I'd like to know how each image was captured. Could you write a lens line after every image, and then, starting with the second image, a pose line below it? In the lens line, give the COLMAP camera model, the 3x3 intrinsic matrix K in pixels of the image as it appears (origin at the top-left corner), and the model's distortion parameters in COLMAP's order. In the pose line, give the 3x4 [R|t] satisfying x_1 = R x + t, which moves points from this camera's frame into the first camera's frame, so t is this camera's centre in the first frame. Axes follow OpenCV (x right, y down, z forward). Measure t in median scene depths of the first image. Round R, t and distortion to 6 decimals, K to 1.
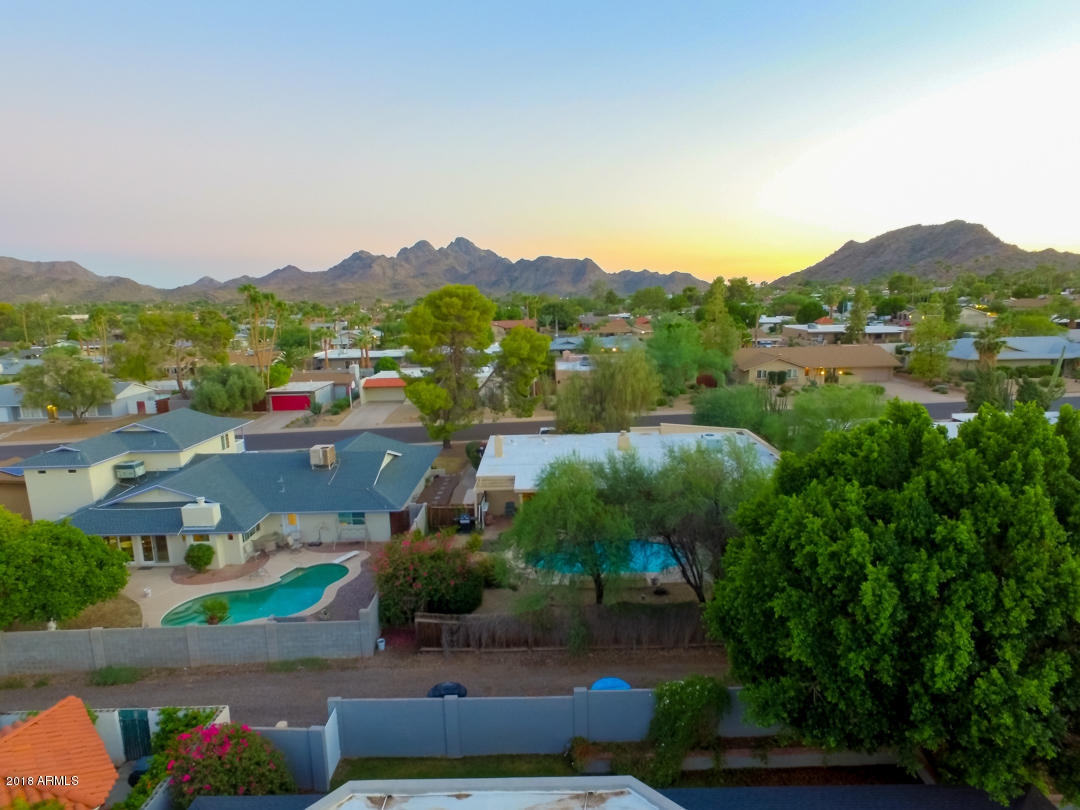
lens RADIAL K [[626.3, 0, 545.7], [0, 626.3, 414.5], [0, 0, 1]] dist [-0.007657, 0.012113]
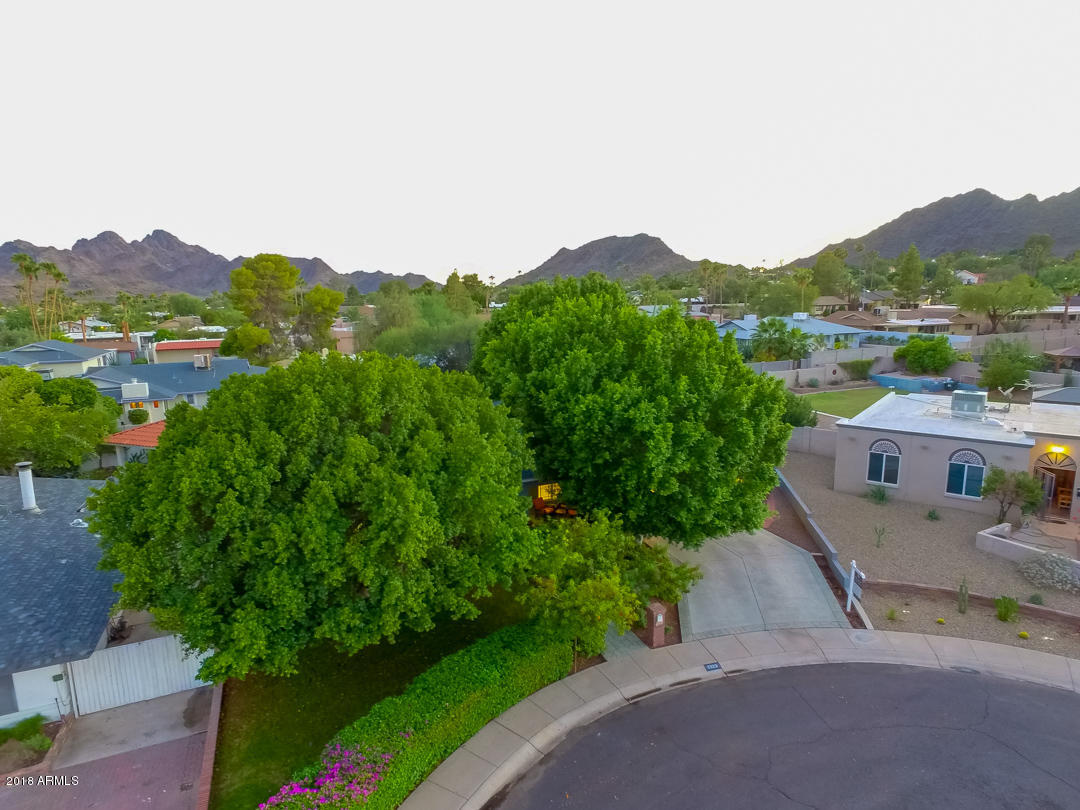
lens RADIAL K [[626.3, 0, 542.1], [0, 626.3, 407.8], [0, 0, 1]] dist [-0.007657, 0.012113]
pose [[0.919034, -0.066224, 0.388576, -0.147824], [0.071399, 0.997447, 0.001125, 0.164647], [-0.387659, 0.026710, 0.921416, -0.455989]]
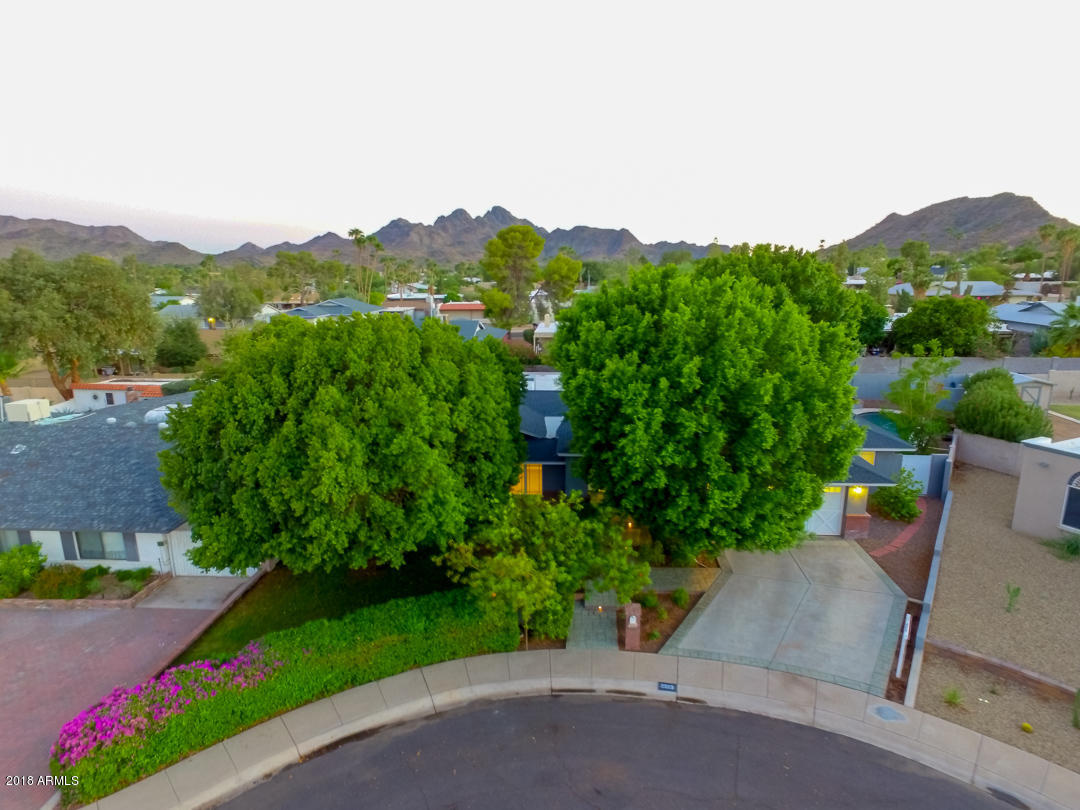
lens RADIAL K [[626.3, 0, 544.3], [0, 626.3, 406.5], [0, 0, 1]] dist [-0.007657, 0.012113]
pose [[0.998267, 0.026981, -0.052299, 0.005883], [-0.025250, 0.999120, 0.033484, 0.168532], [0.053156, -0.032105, 0.998070, -0.473287]]
